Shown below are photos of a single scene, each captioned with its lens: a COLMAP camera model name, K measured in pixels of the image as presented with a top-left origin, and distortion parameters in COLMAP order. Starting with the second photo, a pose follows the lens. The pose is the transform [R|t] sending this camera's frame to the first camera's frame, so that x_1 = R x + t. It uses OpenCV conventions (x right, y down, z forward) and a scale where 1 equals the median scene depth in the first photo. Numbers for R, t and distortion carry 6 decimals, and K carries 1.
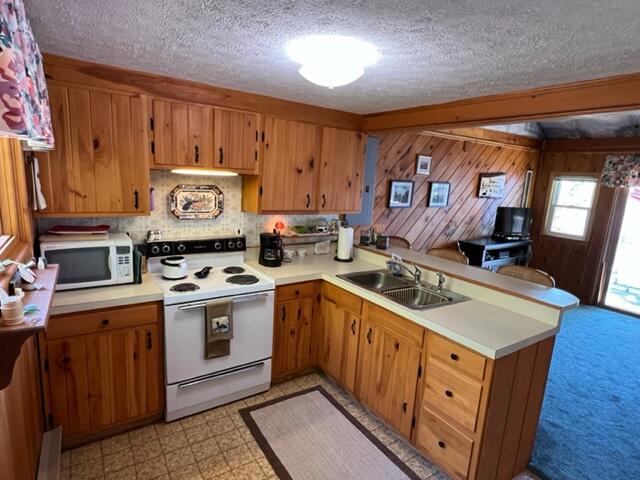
lens RADIAL K [[354.8, 0, 320.7], [0, 354.8, 240.7], [0, 0, 1]] dist [0.003313, 0.000561]
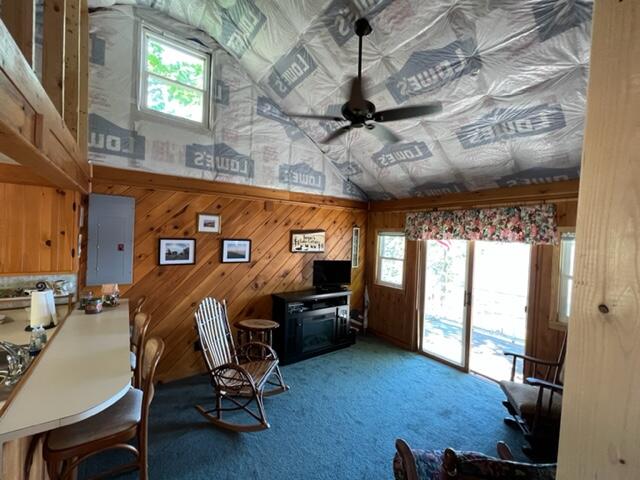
lens RADIAL K [[263.6, 0, 320.5], [0, 263.6, 240.9], [0, 0, 1]] dist [-0.000847, 0.000486]
pose [[0.998934, -0.021948, 0.040614, 0.502102], [0.028389, 0.985799, -0.165514, -0.021212], [-0.036405, 0.166490, 0.985371, 0.199826]]
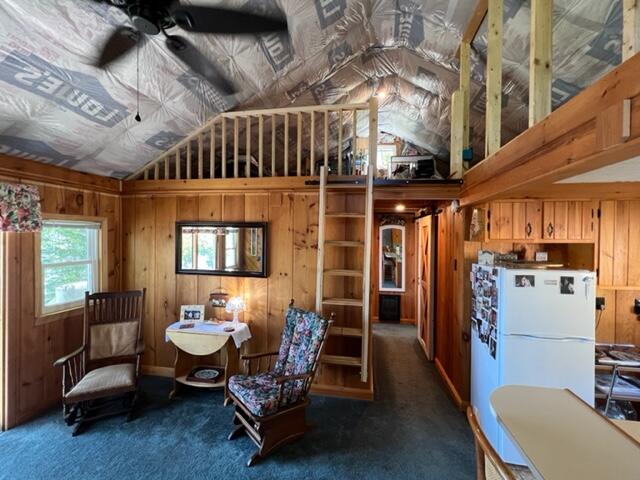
lens RADIAL K [[263.6, 0, 320.8], [0, 263.6, 241.3], [0, 0, 1]] dist [-0.000847, 0.000486]
pose [[-0.701675, -0.075634, 0.708471, 0.281764], [0.078372, 0.980123, 0.182255, -0.124997], [-0.708173, 0.183408, -0.681800, 0.703375]]
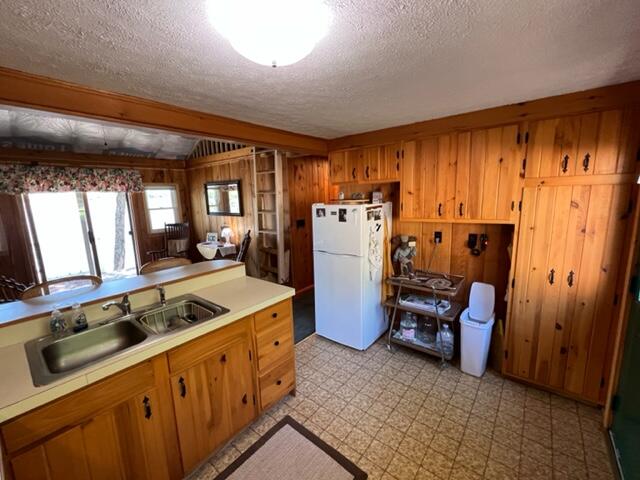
lens RADIAL K [[263.6, 0, 320.6], [0, 263.6, 239.2], [0, 0, 1]] dist [-0.000847, 0.000486]
pose [[-0.278916, -0.208603, 0.937385, -0.194154], [0.188704, 0.945185, 0.266487, -0.062562], [-0.941593, 0.251216, -0.224263, 0.355684]]
